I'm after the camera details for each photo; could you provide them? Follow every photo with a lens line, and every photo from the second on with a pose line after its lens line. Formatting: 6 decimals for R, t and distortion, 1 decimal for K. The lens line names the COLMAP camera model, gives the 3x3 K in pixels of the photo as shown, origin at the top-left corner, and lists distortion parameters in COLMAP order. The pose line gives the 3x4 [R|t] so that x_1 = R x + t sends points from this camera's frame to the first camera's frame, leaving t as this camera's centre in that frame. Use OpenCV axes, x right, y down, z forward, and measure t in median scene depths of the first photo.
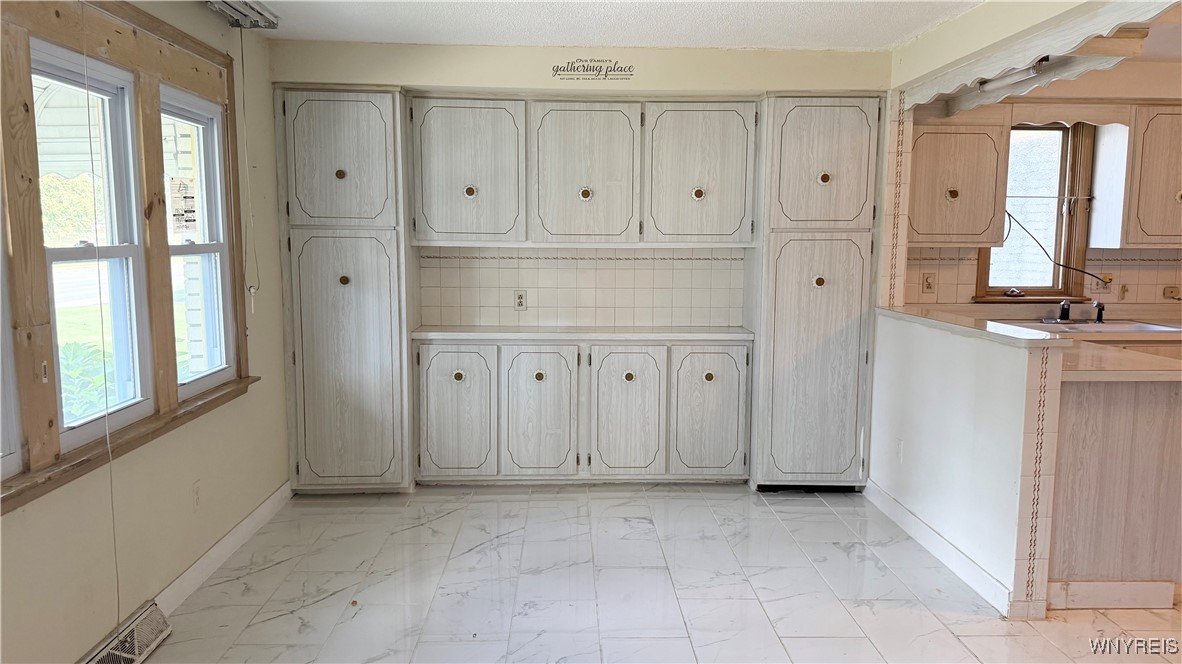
lens RADIAL K [[813.8, 0, 589.0], [0, 813.8, 338.5], [0, 0, 1]] dist [0.079525, -0.101127]
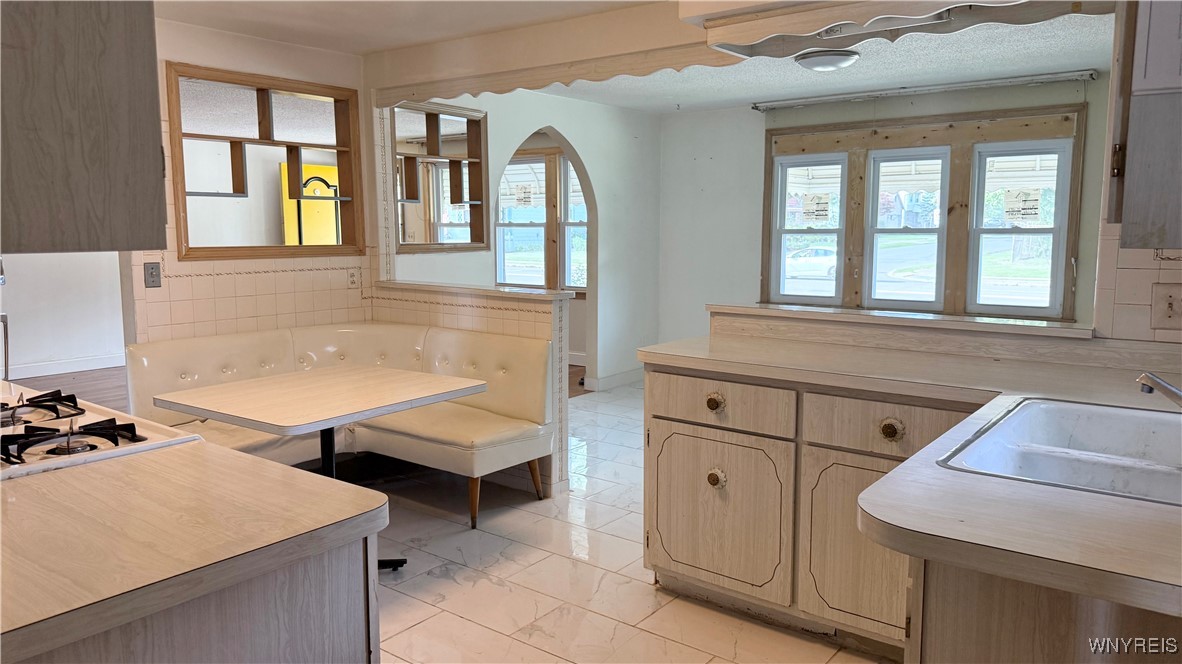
lens RADIAL K [[829.6, 0, 589.2], [0, 829.6, 334.4], [0, 0, 1]] dist [0.137583, -0.236473]
pose [[-0.635824, 0.097744, -0.765620, 1.093538], [-0.098594, 0.973537, 0.206168, -0.131342], [0.765511, 0.206572, -0.609361, 1.082348]]
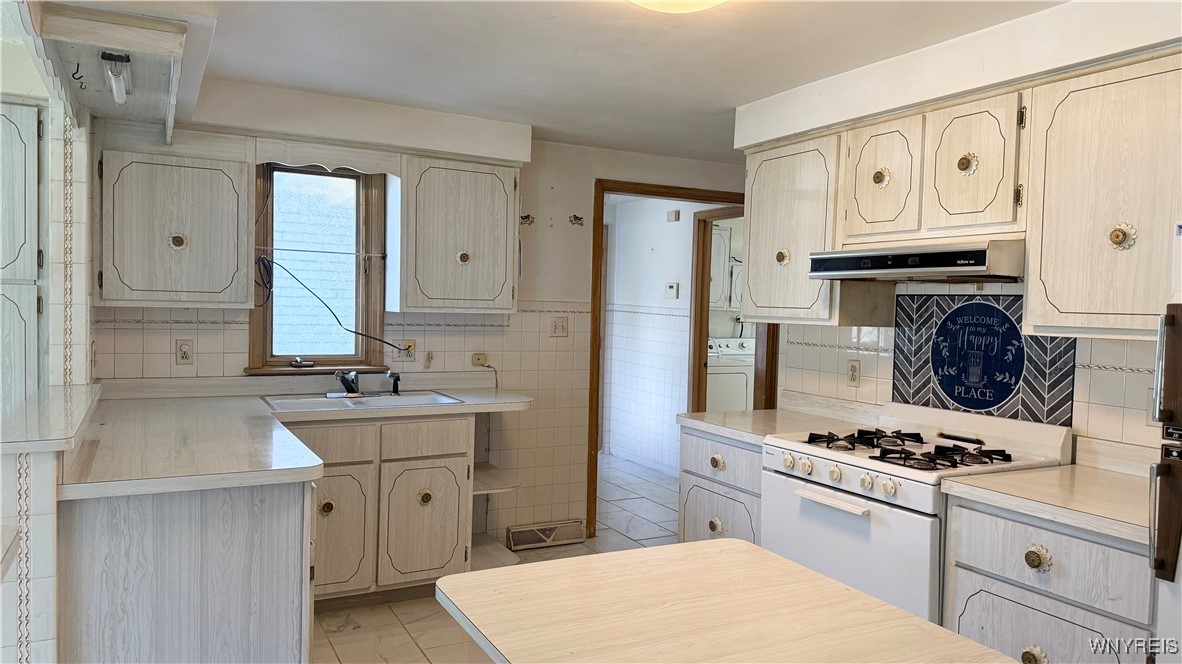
lens RADIAL K [[827.7, 0, 590.7], [0, 827.7, 335.3], [0, 0, 1]] dist [0.116235, -0.159896]
pose [[0.898952, 0.001021, 0.438046, 0.449001], [0.031750, 0.997215, -0.067482, -0.017329], [-0.436895, 0.074571, 0.896416, 0.105117]]
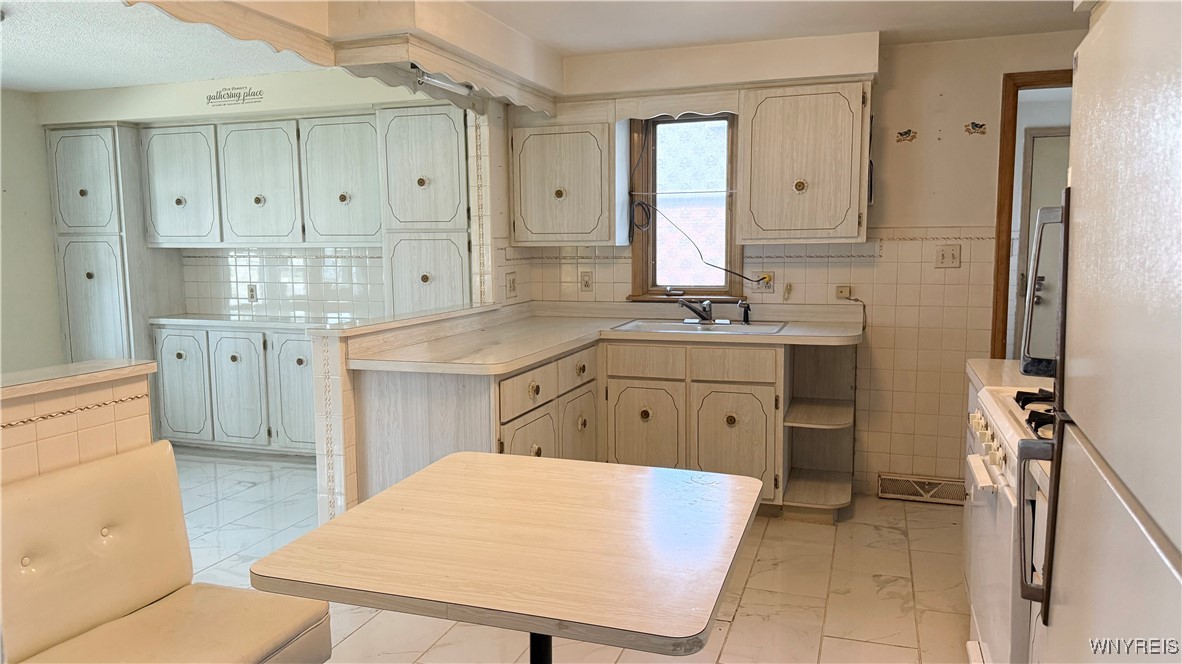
lens RADIAL K [[829.6, 0, 589.2], [0, 829.6, 334.4], [0, 0, 1]] dist [0.137583, -0.236473]
pose [[0.931965, 0.026957, -0.361544, 0.862635], [-0.029195, 0.999573, -0.000727, -0.001642], [0.361370, 0.011232, 0.932355, 0.057078]]
